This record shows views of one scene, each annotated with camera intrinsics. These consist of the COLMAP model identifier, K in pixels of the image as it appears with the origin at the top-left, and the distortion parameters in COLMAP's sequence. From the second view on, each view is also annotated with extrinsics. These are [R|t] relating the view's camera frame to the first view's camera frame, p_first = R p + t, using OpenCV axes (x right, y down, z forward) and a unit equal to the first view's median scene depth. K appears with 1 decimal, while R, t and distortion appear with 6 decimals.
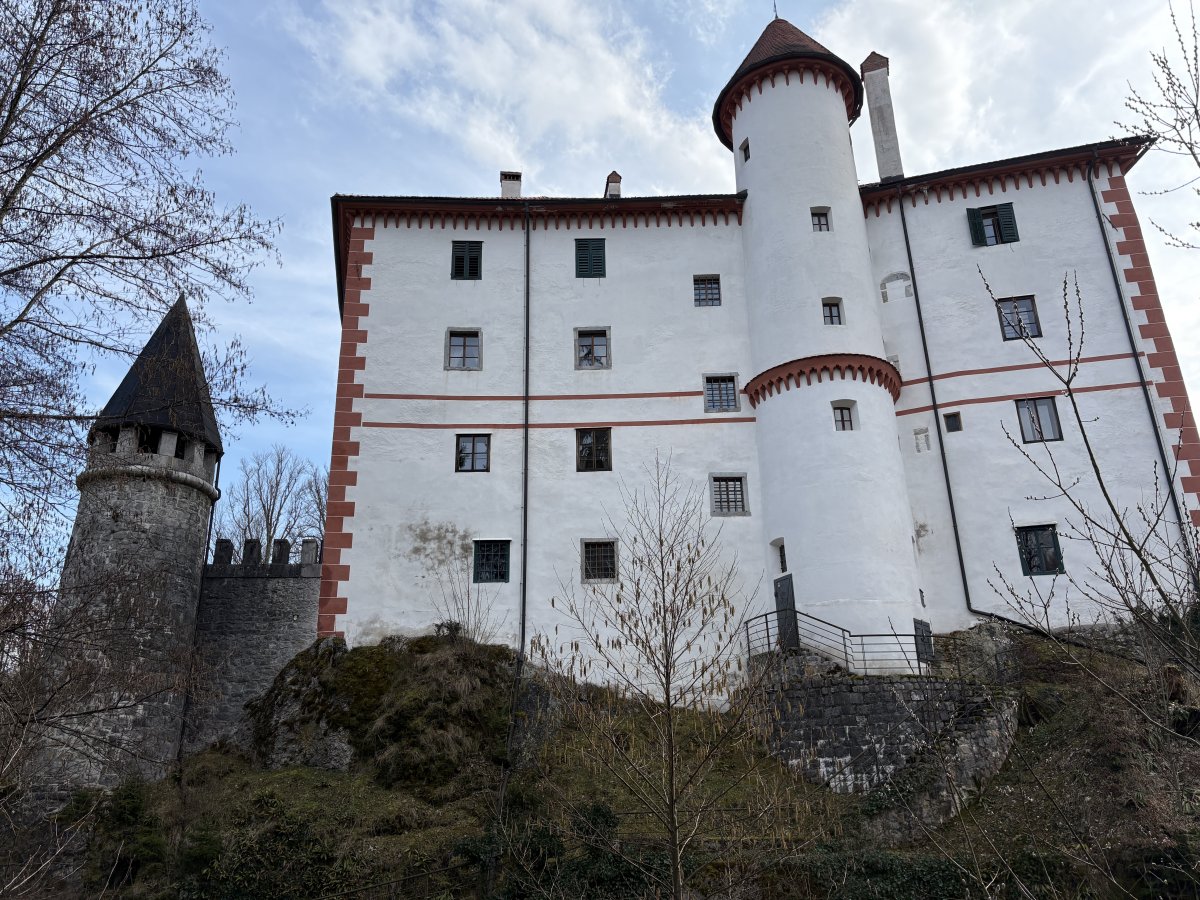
lens RADIAL K [[928.6, 0, 600.0], [0, 928.6, 450.0], [0, 0, 1]] dist [0.108775, -0.180428]
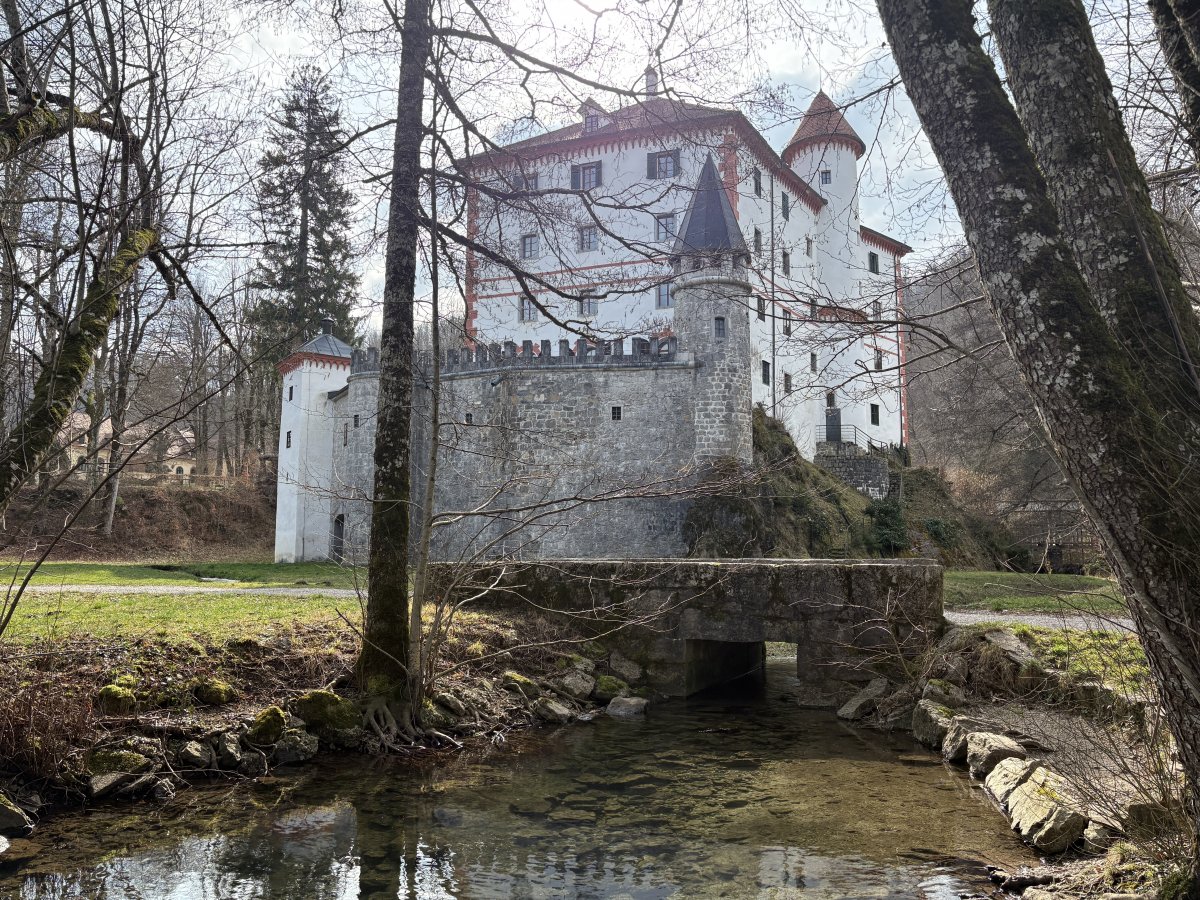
lens RADIAL K [[928.6, 0, 600.0], [0, 928.6, 450.0], [0, 0, 1]] dist [0.108775, -0.180428]
pose [[0.513290, 0.118798, 0.849953, -1.784400], [-0.332797, 0.940432, 0.069533, 0.235924], [-0.791062, -0.318552, 0.522250, 0.235711]]
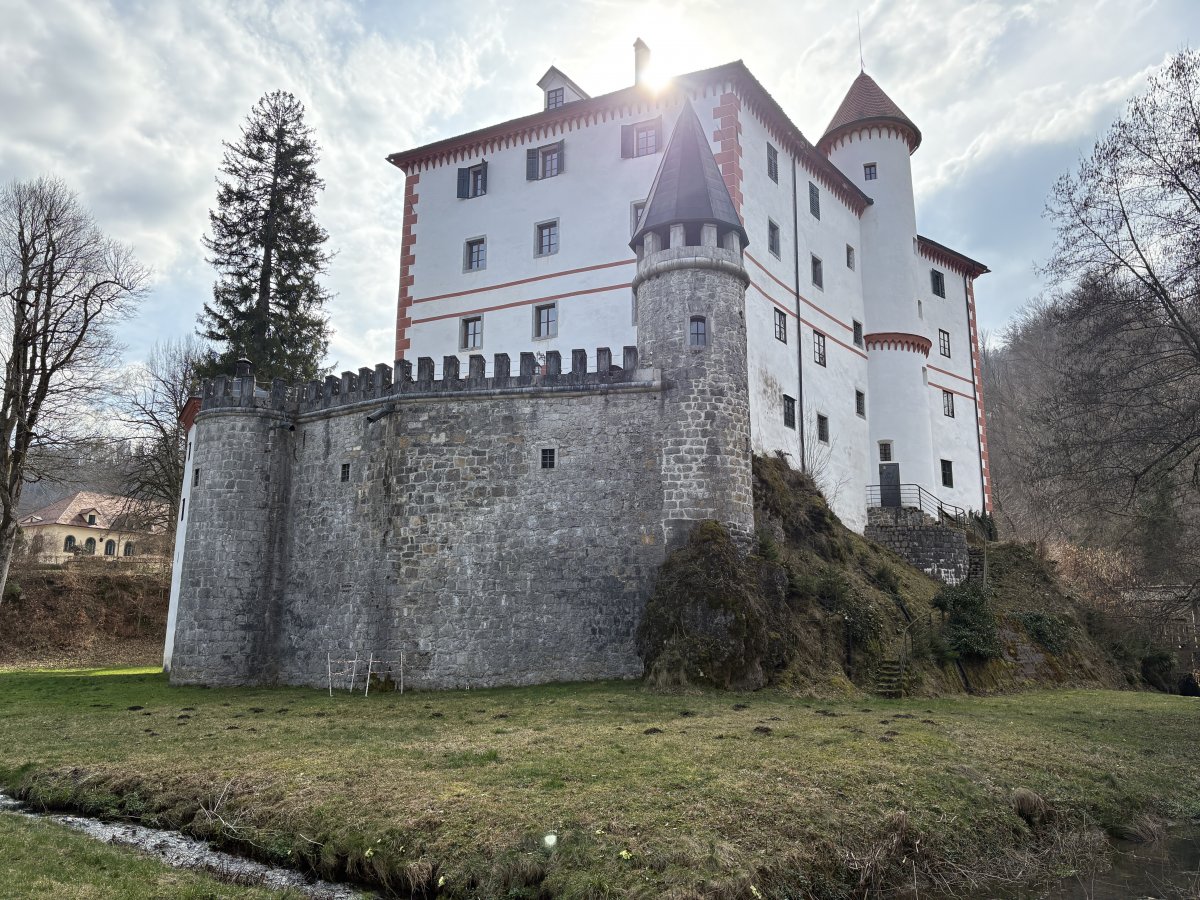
lens RADIAL K [[928.6, 0, 600.0], [0, 928.6, 450.0], [0, 0, 1]] dist [0.108775, -0.180428]
pose [[0.578048, 0.184145, 0.794953, -1.313696], [-0.320575, 0.947124, 0.013710, 0.234218], [-0.750395, -0.262767, 0.606516, 0.350835]]
